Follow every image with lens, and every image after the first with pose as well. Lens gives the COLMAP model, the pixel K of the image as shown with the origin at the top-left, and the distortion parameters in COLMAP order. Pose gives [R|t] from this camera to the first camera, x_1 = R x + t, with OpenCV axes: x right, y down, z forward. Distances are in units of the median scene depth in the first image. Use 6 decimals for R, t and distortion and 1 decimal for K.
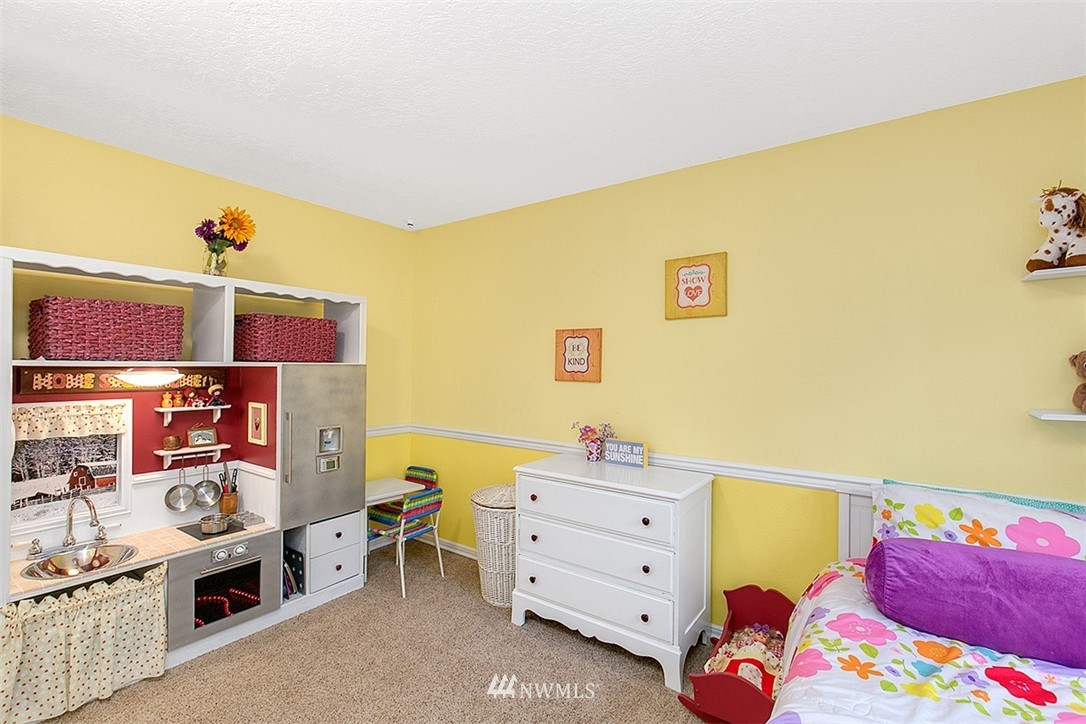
lens RADIAL K [[473.4, 0, 542.6], [0, 473.4, 359.6], [0, 0, 1]] dist [-0.015162, 0.000093]
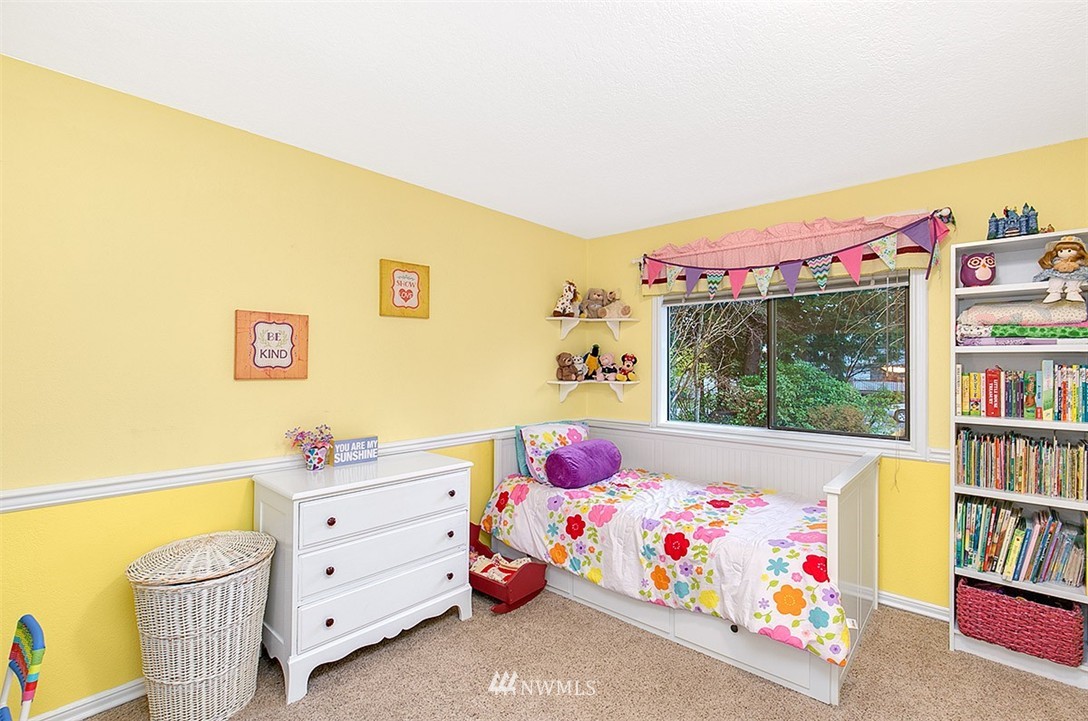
lens RADIAL K [[474.2, 0, 543.4], [0, 474.2, 362.8], [0, 0, 1]] dist [-0.015162, 0.000093]
pose [[0.120545, -0.010532, 0.992652, -0.752883], [-0.022062, 0.999668, 0.013286, -0.001887], [-0.992463, -0.023501, 0.120273, 0.526848]]
